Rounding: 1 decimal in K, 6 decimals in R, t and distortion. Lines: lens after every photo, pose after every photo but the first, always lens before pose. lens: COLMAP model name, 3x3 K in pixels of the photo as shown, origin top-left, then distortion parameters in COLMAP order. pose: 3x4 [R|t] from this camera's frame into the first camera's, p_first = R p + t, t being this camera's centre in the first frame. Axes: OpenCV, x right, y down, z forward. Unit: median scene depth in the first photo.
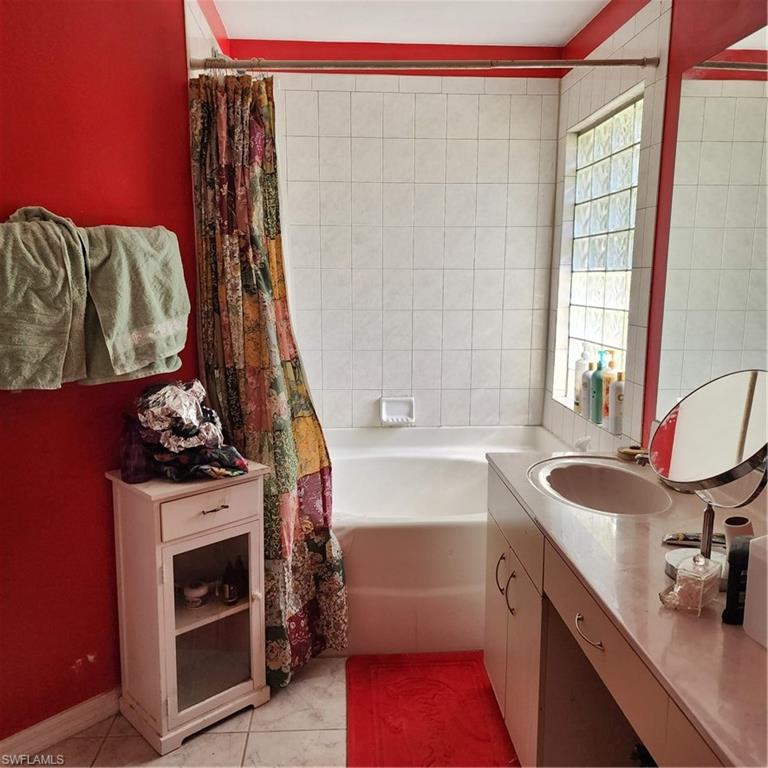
lens RADIAL K [[687.3, 0, 382.4], [0, 687.3, 379.0], [0, 0, 1]] dist [0.087431, -0.076463]
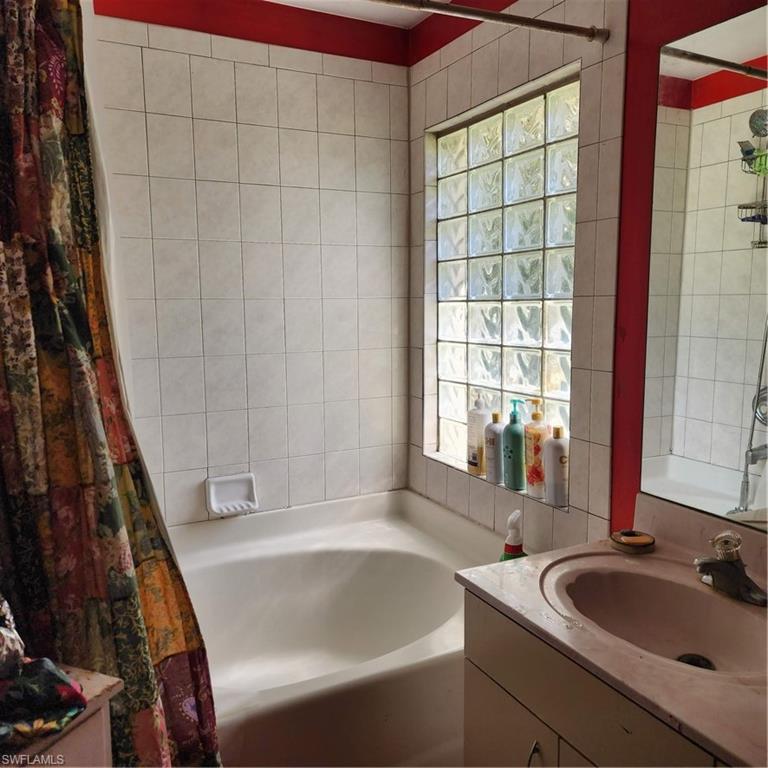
lens RADIAL K [[687.3, 0, 382.4], [0, 687.3, 379.0], [0, 0, 1]] dist [0.087431, -0.076463]
pose [[0.915245, -0.059218, 0.398522, -0.171419], [0.073490, 0.997083, -0.020615, -0.071164], [-0.396139, 0.048155, 0.916927, 0.394503]]
